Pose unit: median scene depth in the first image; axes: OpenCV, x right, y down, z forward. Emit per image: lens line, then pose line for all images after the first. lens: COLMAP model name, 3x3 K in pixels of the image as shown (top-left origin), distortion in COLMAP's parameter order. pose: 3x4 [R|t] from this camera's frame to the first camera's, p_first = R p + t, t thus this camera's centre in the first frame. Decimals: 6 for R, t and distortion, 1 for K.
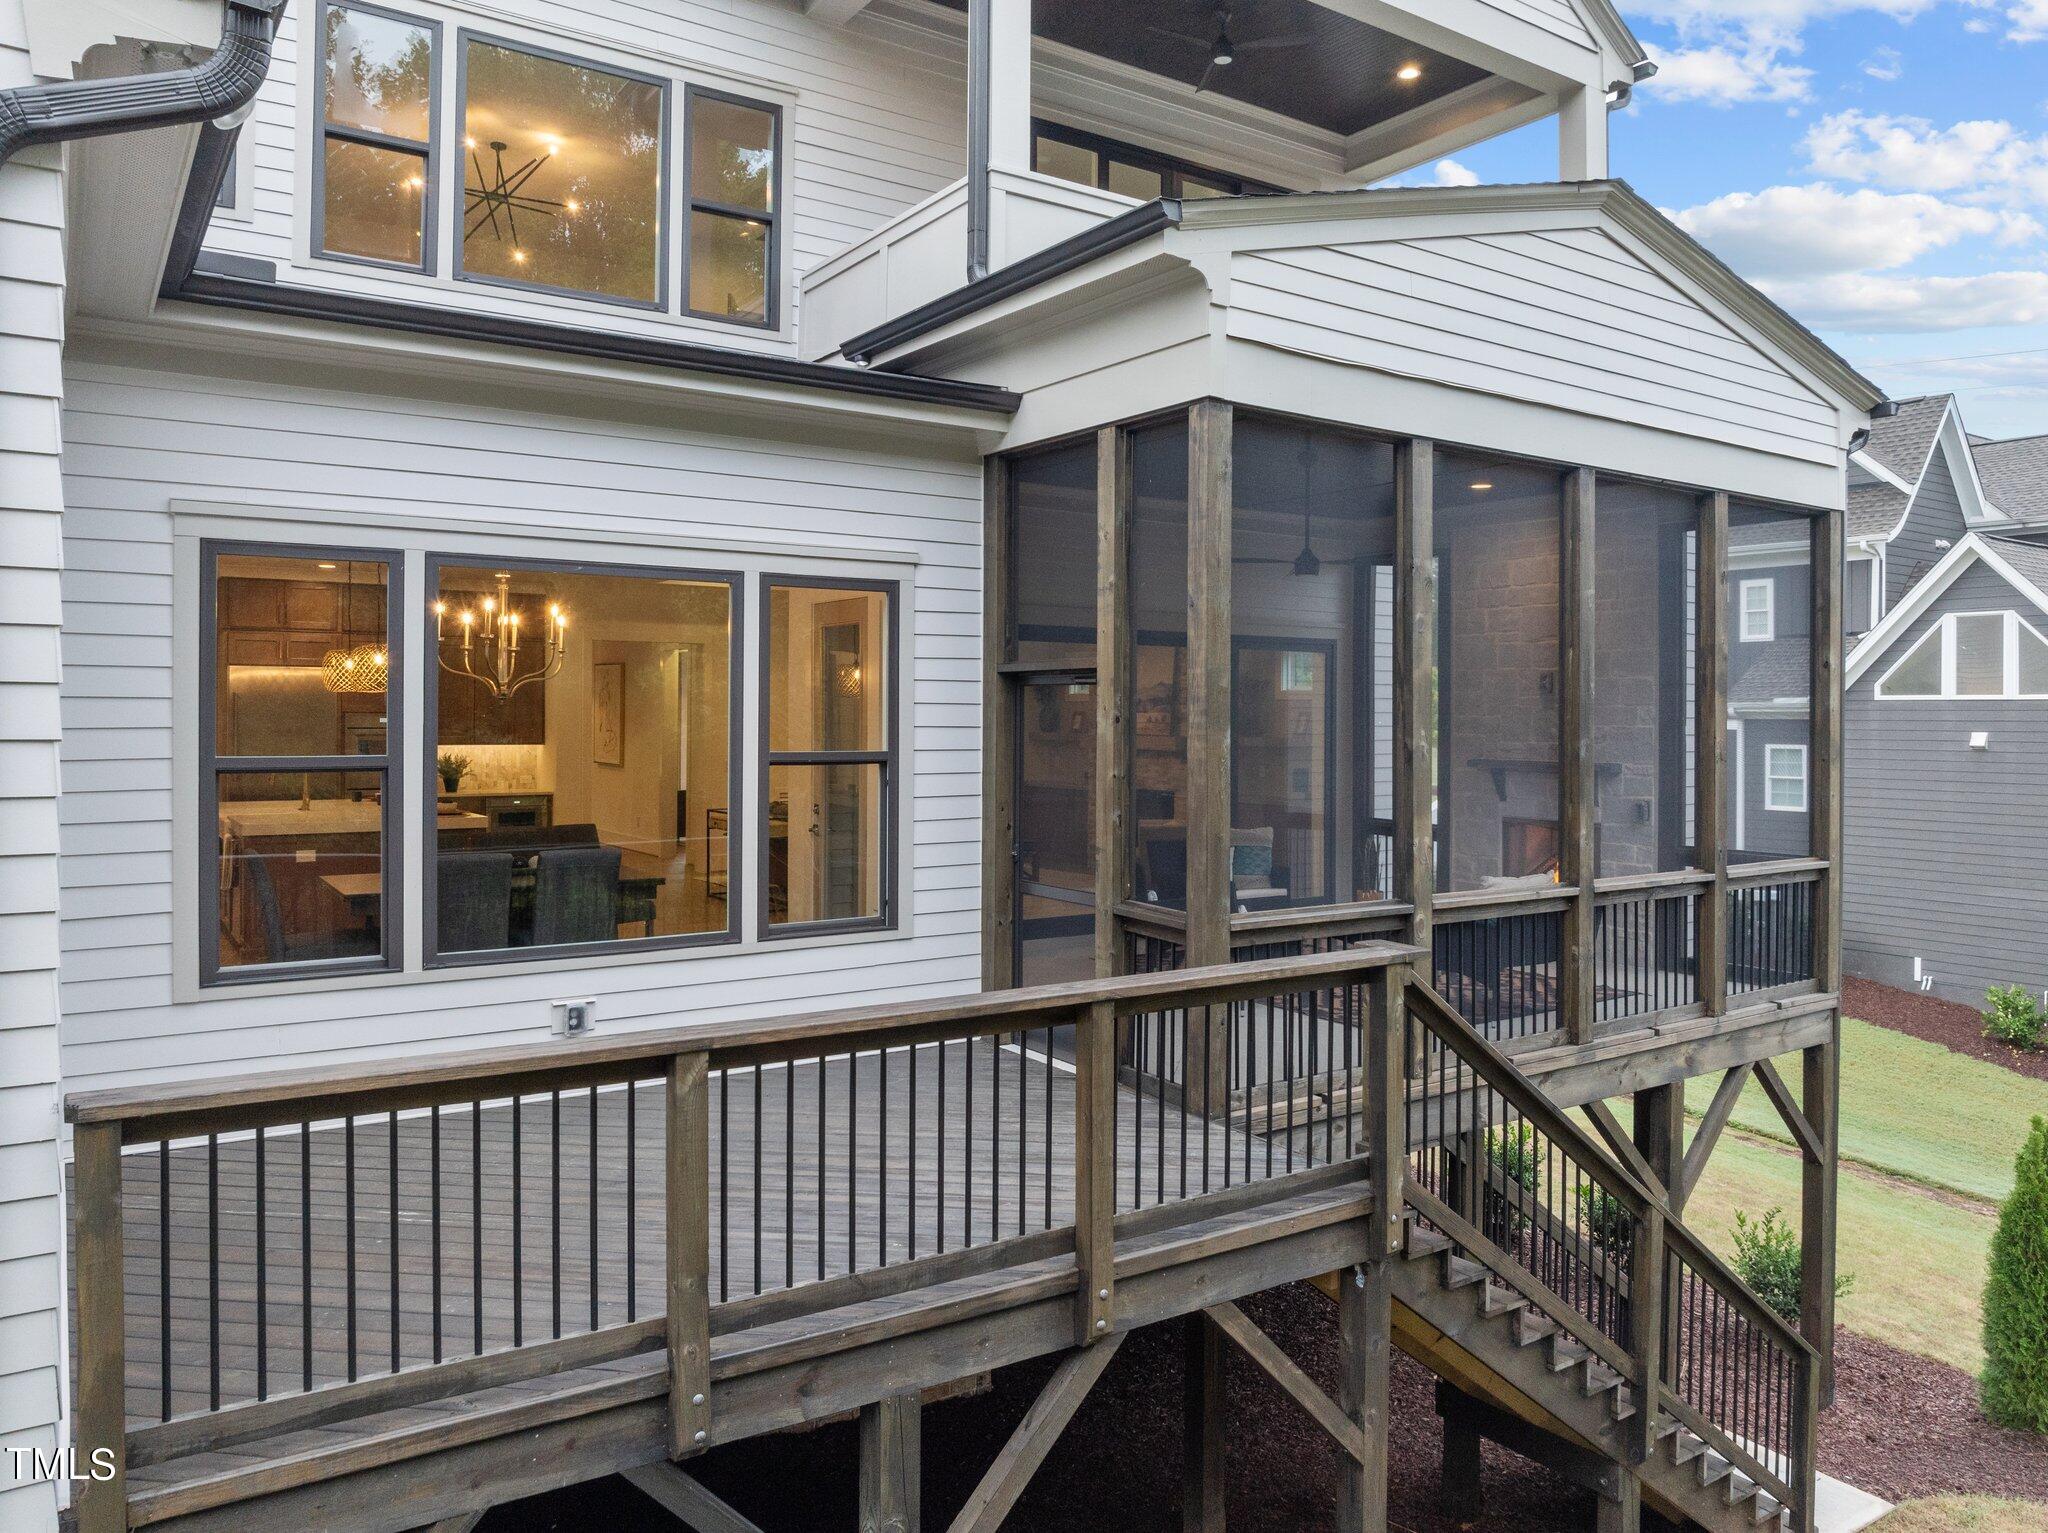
lens RADIAL K [[1458.5, 0, 1023.2], [0, 1458.5, 716.7], [0, 0, 1]] dist [-0.034367, -0.002207]
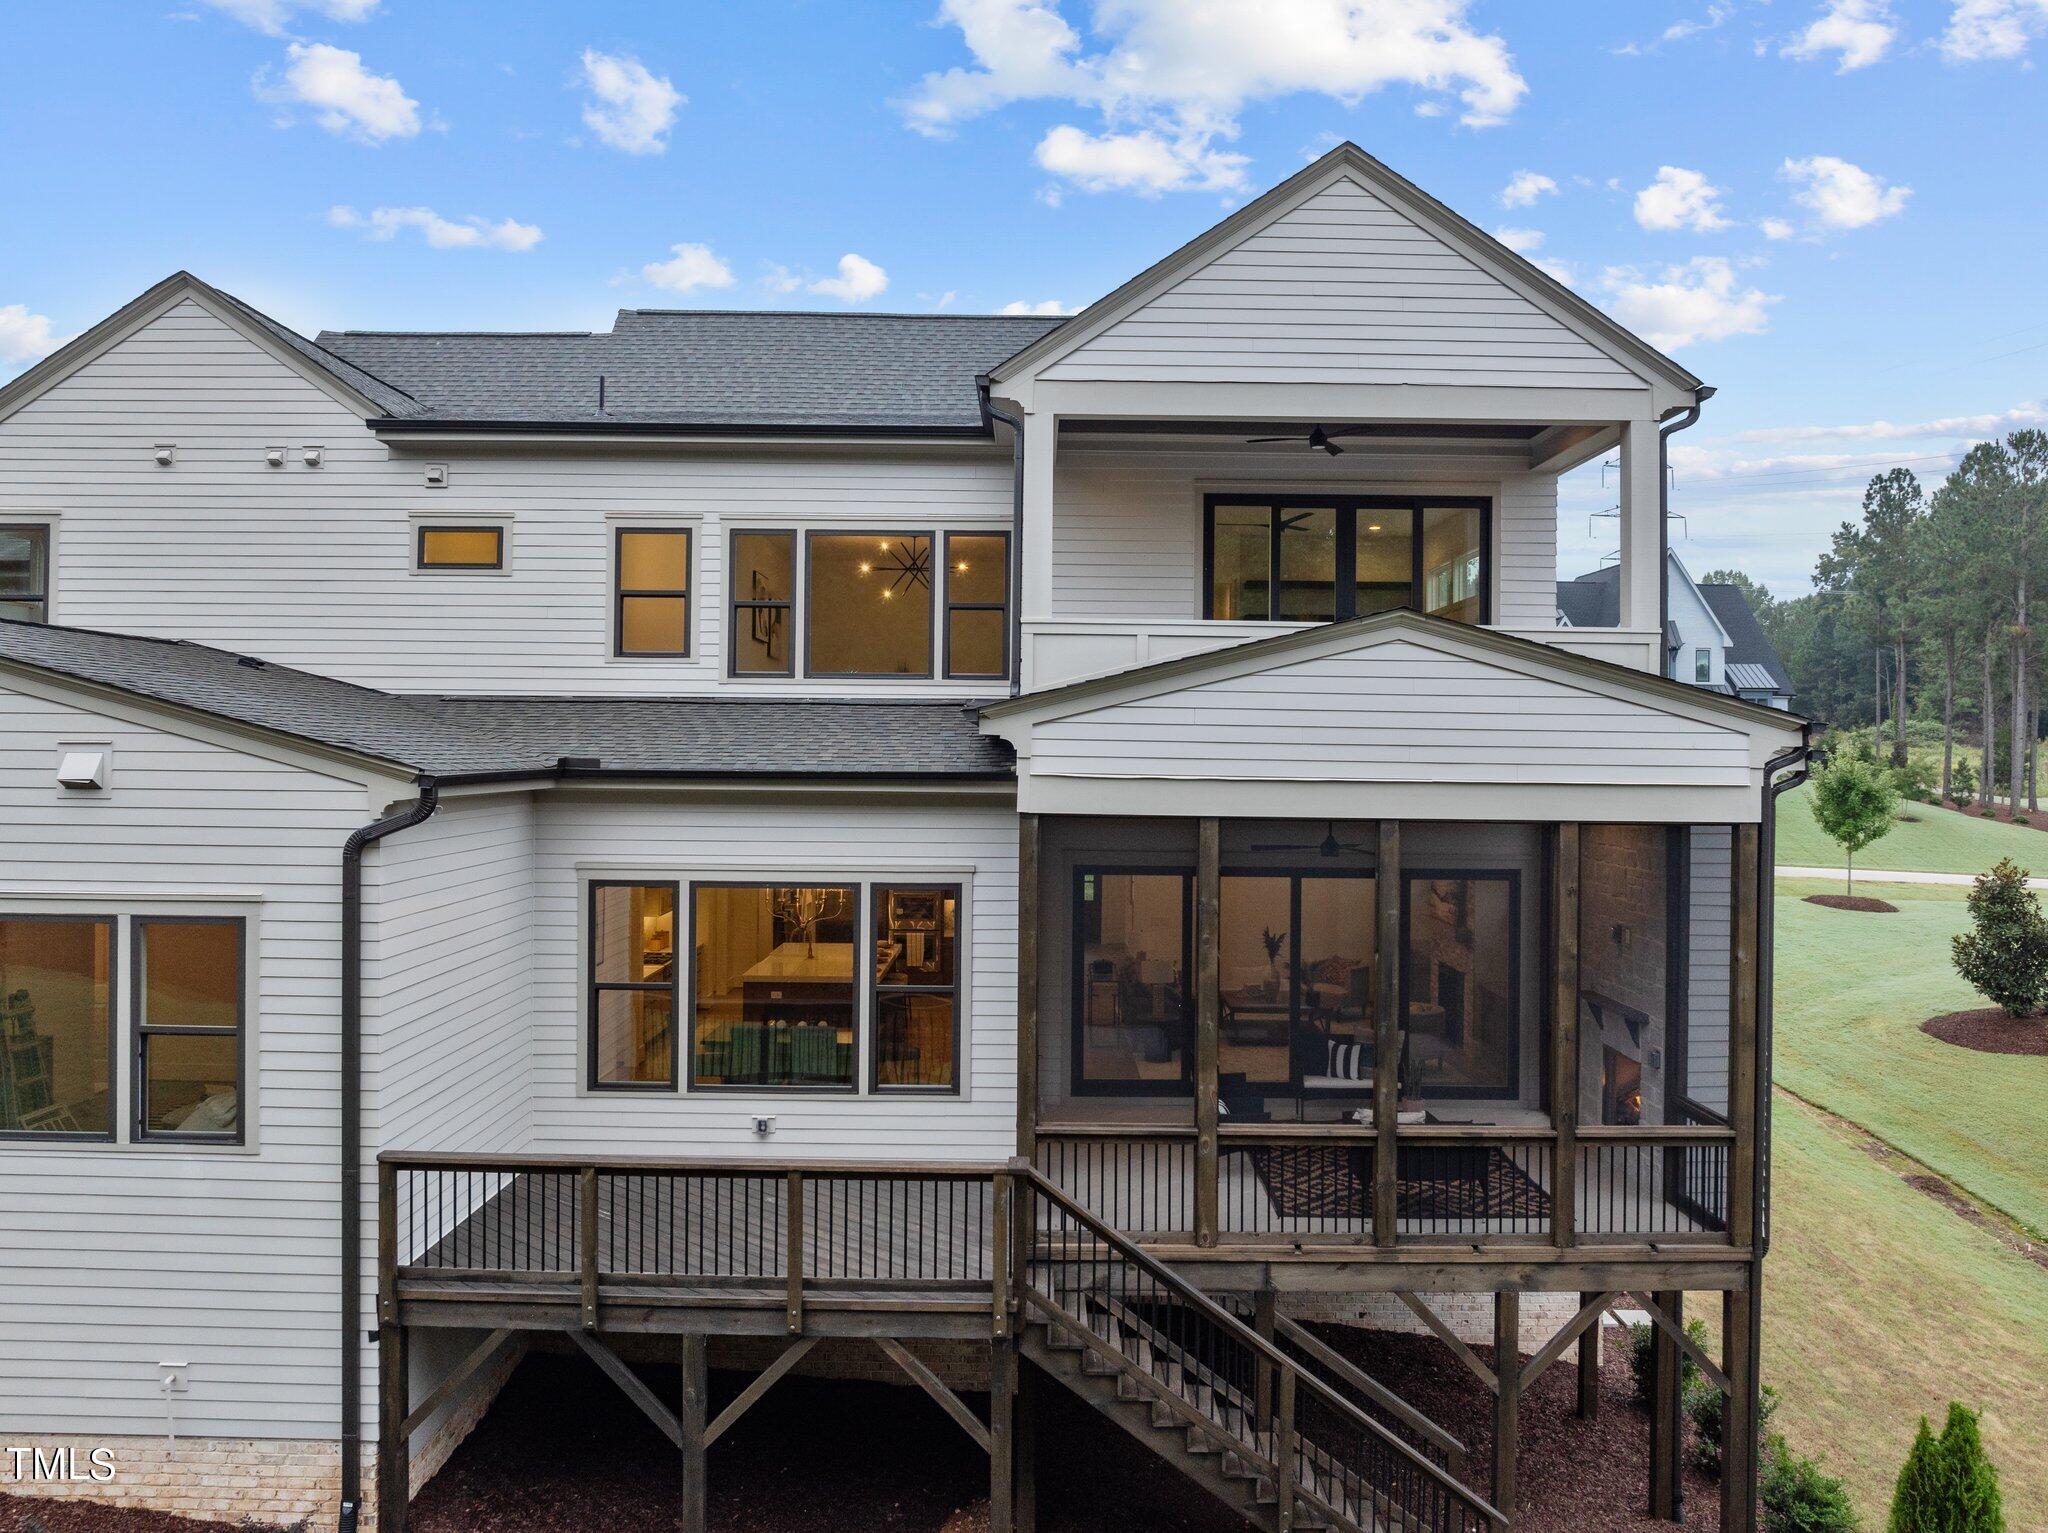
lens RADIAL K [[1451.1, 0, 1023.1], [0, 1451.1, 735.6], [0, 0, 1]] dist [-0.054226, 0.028588]
pose [[0.826953, -0.002636, -0.562265, 0.889080], [-0.003896, 0.999938, -0.010418, -0.242968], [0.562258, 0.010806, 0.826891, -0.311353]]
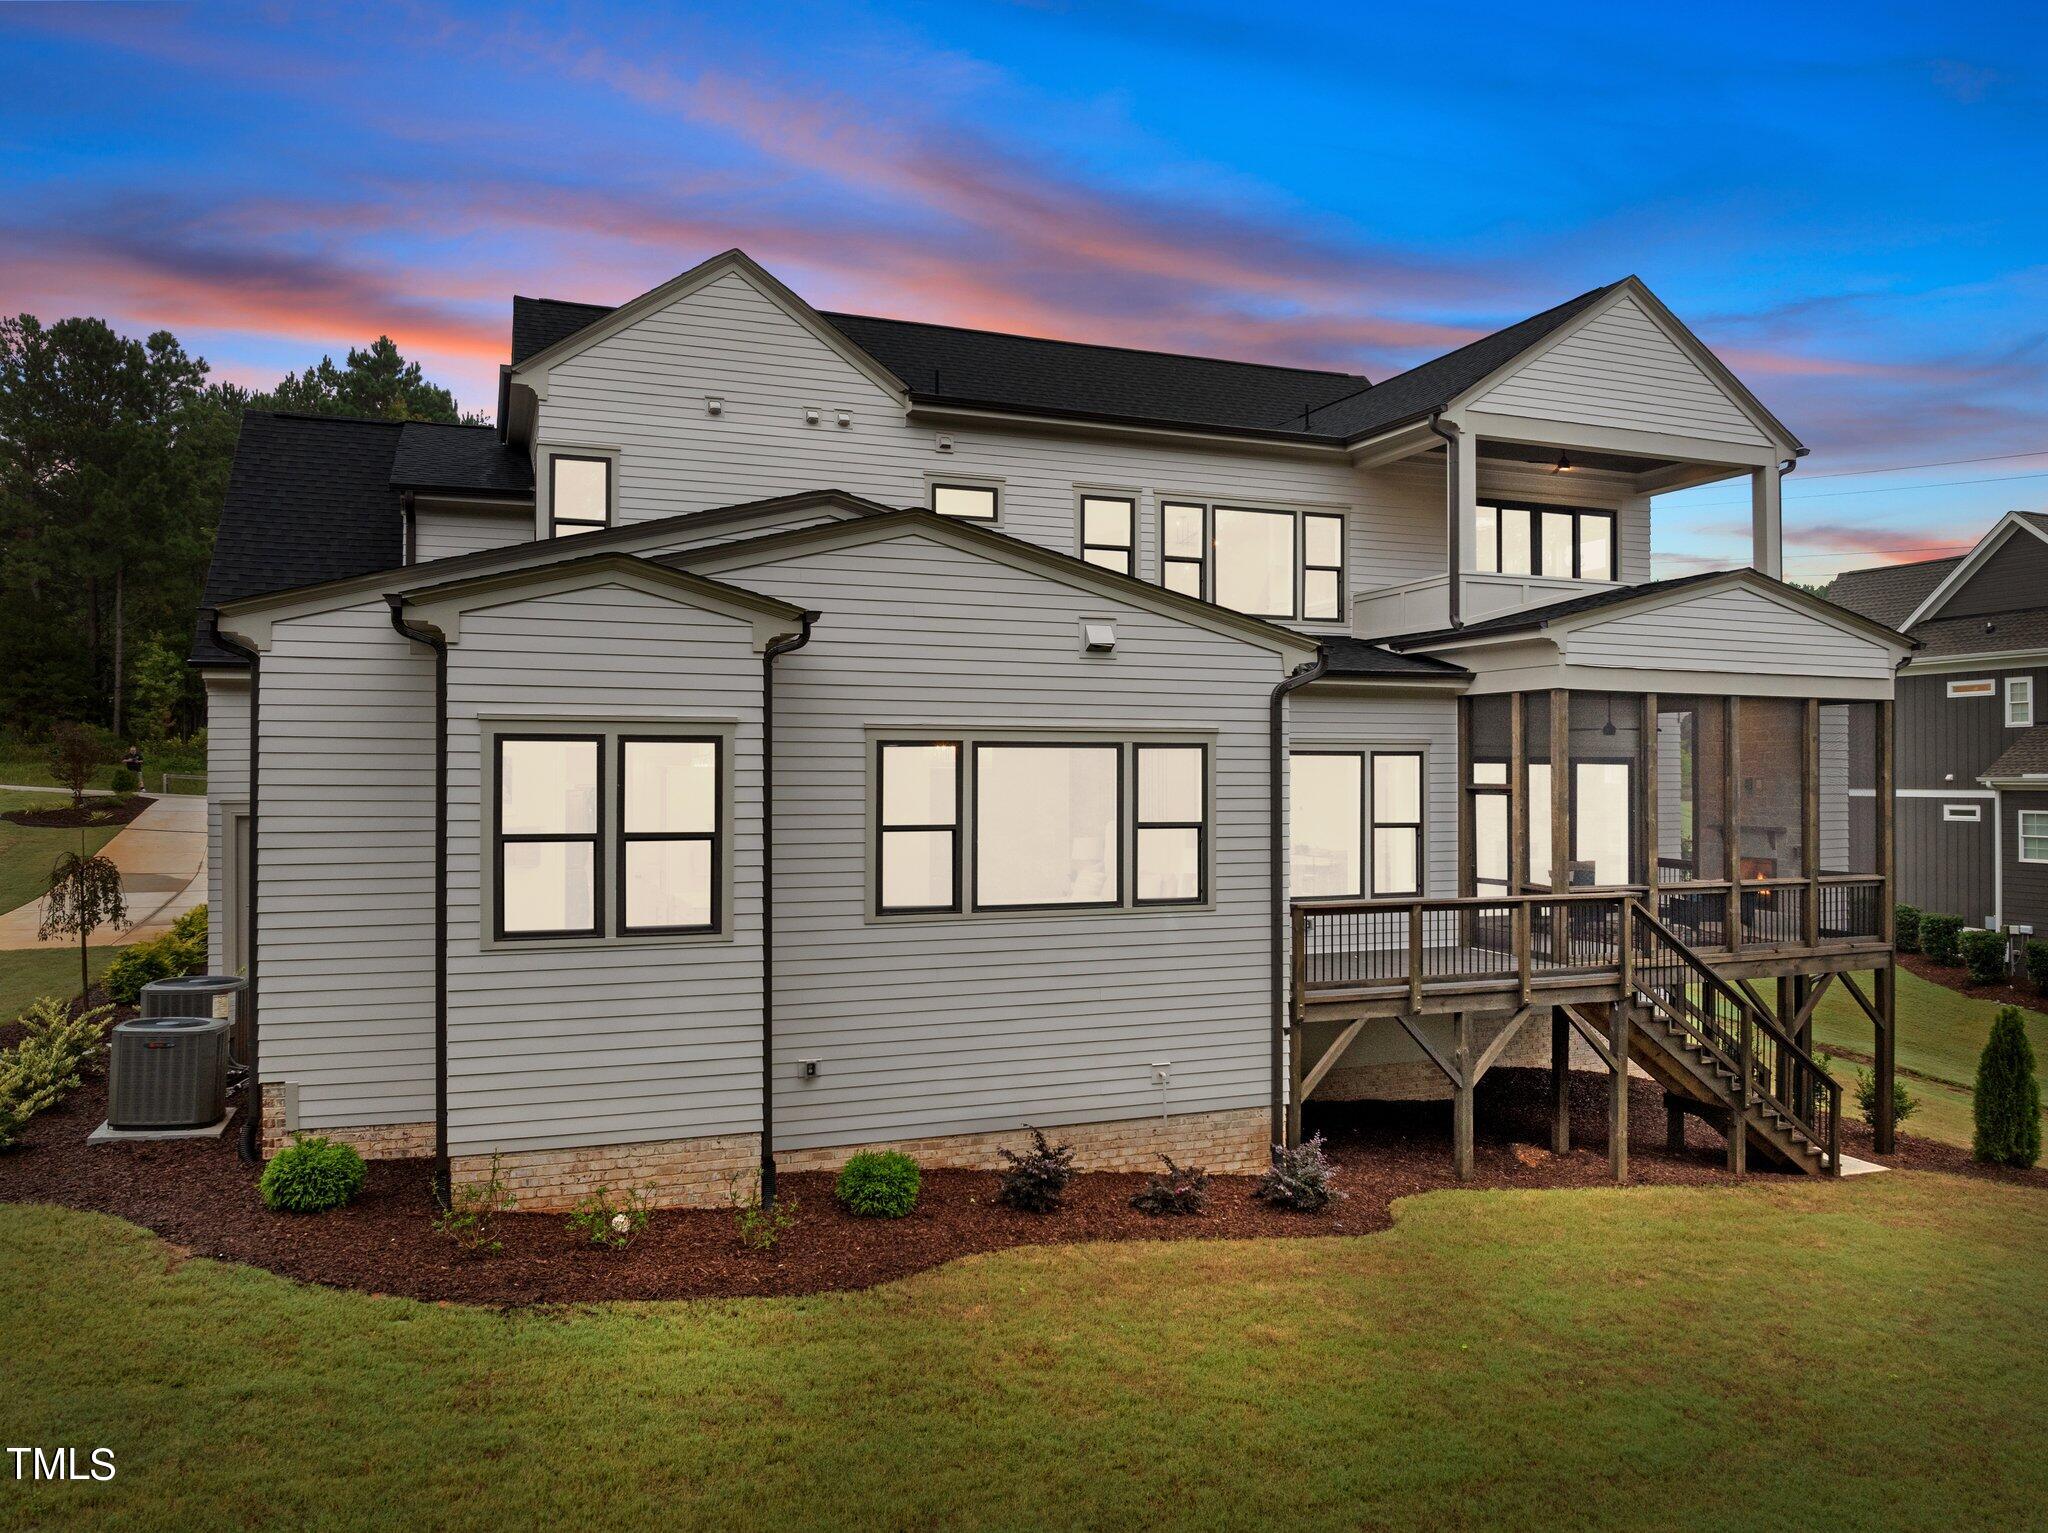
lens RADIAL K [[1449.2, 0, 1024.0], [0, 1449.2, 766.5], [0, 0, 1]] dist [-0.030260, -0.001796]
pose [[0.974500, -0.007816, -0.224251, -0.191618], [0.006354, 0.999954, -0.007243, -0.055275], [0.224297, 0.005634, 0.974504, -1.463617]]
